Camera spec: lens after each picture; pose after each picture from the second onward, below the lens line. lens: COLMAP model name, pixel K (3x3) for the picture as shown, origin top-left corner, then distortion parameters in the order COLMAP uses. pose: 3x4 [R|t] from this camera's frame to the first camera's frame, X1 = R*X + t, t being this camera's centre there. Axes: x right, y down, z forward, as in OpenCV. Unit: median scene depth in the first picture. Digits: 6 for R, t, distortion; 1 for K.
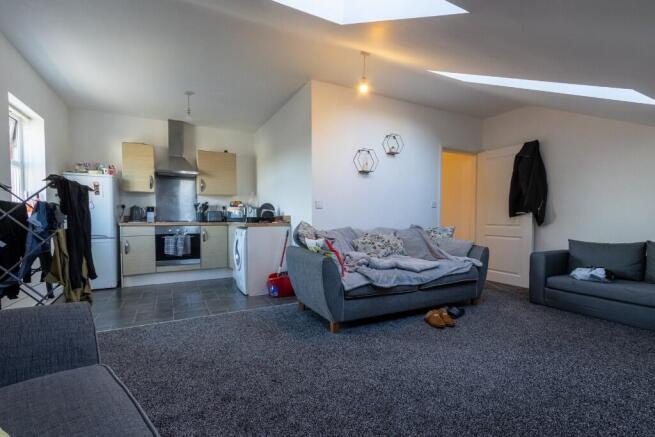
lens RADIAL K [[306.9, 0, 331.8], [0, 306.9, 228.2], [0, 0, 1]] dist [0.022595, -0.000179]
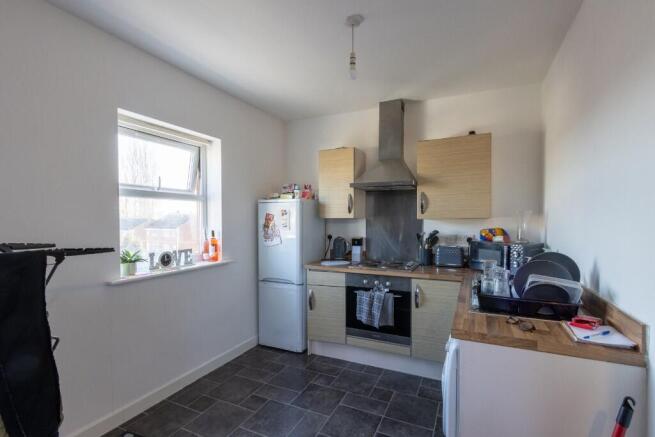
lens RADIAL K [[306.9, 0, 331.8], [0, 306.9, 228.2], [0, 0, 1]] dist [0.022595, -0.000179]
pose [[0.596905, 0.022982, -0.801983, -0.076106], [-0.026198, 0.999615, 0.009147, -0.101223], [0.801884, 0.015551, 0.597277, 0.575923]]
